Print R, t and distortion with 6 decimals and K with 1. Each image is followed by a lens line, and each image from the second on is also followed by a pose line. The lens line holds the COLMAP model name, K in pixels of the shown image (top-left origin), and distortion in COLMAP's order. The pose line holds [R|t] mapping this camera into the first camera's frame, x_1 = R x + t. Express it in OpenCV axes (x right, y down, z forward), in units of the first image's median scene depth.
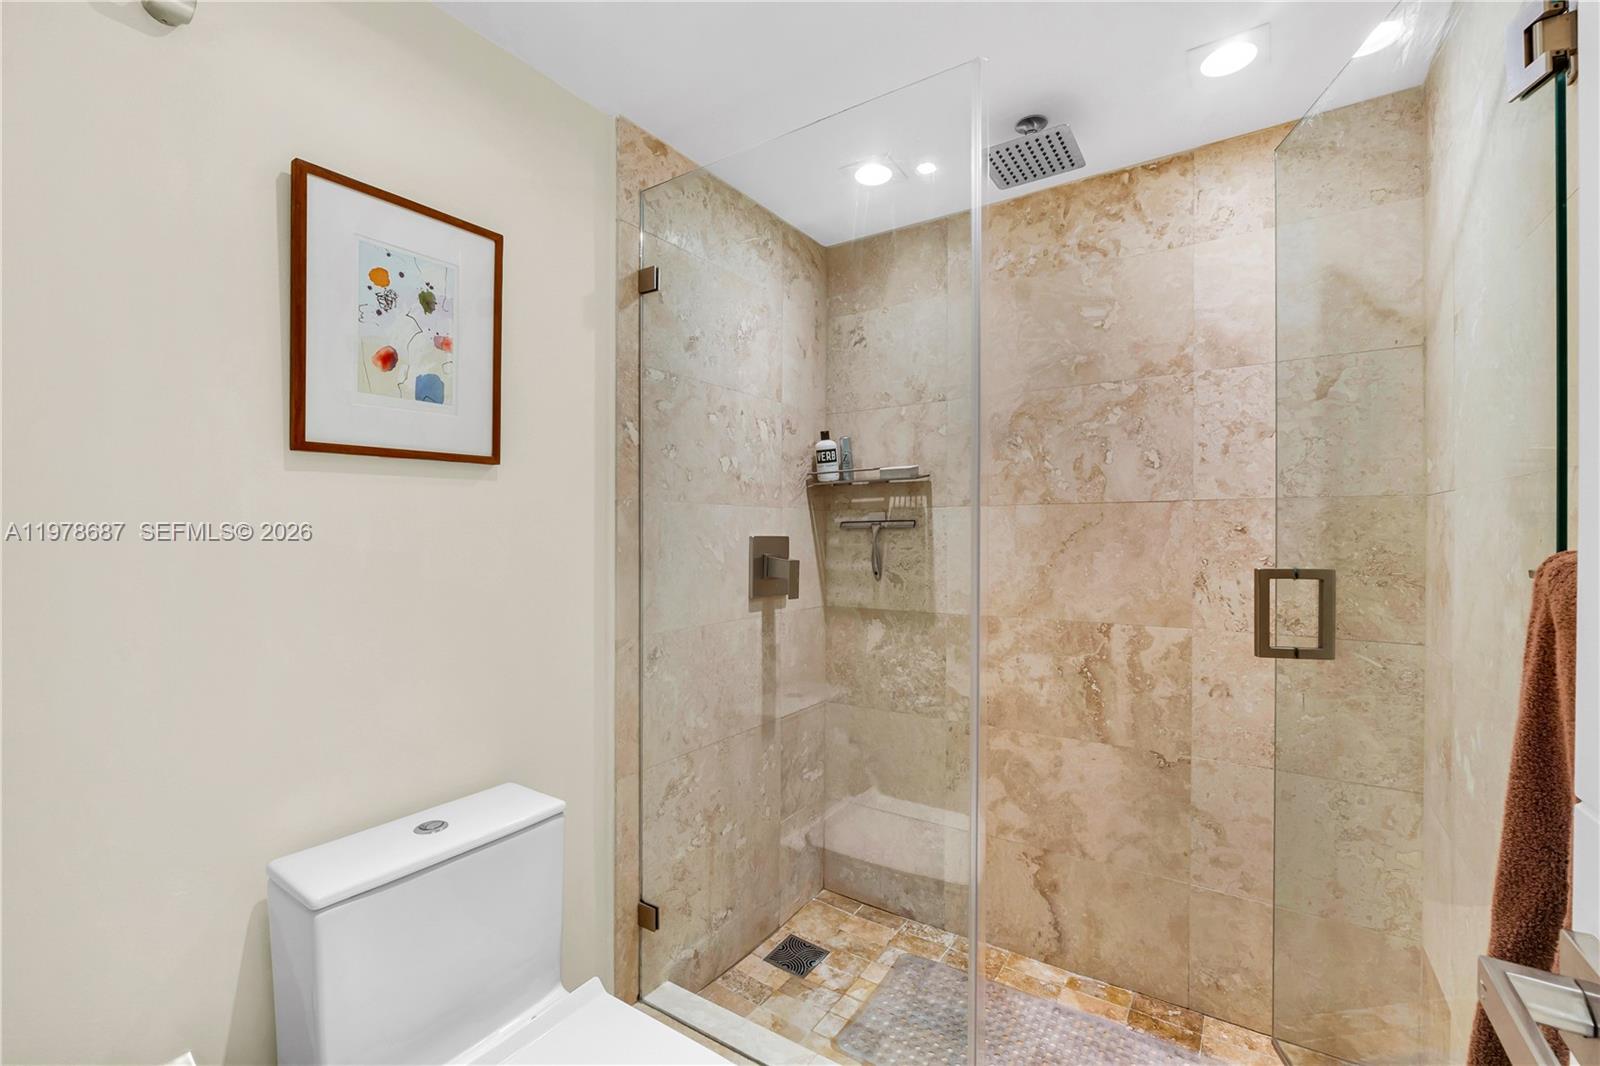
lens RADIAL K [[676.3, 0, 800.4], [0, 676.3, 533.6], [0, 0, 1]] dist [-0.007004, -0.000299]
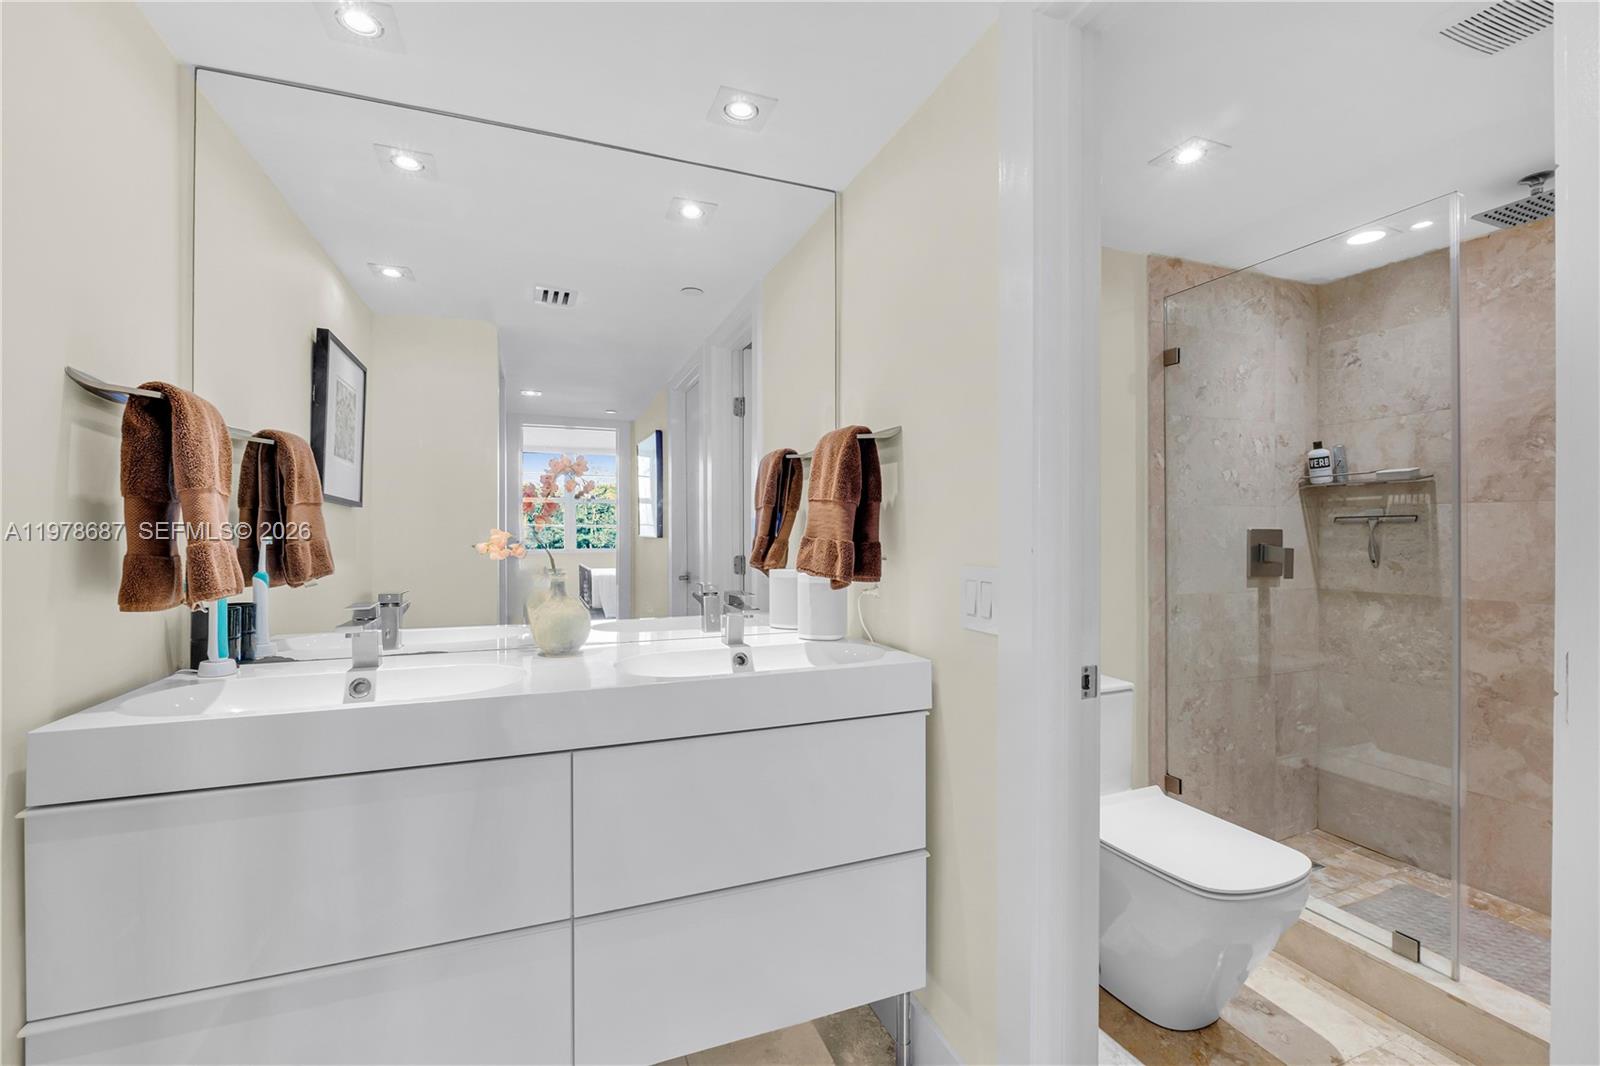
lens RADIAL K [[676.3, 0, 803.3], [0, 676.3, 521.9], [0, 0, 1]] dist [-0.007004, -0.000299]
pose [[0.822468, -0.004619, -0.568793, -0.038575], [-0.000385, 0.999962, -0.008677, 0.001639], [0.568811, 0.007355, 0.822435, -0.546270]]
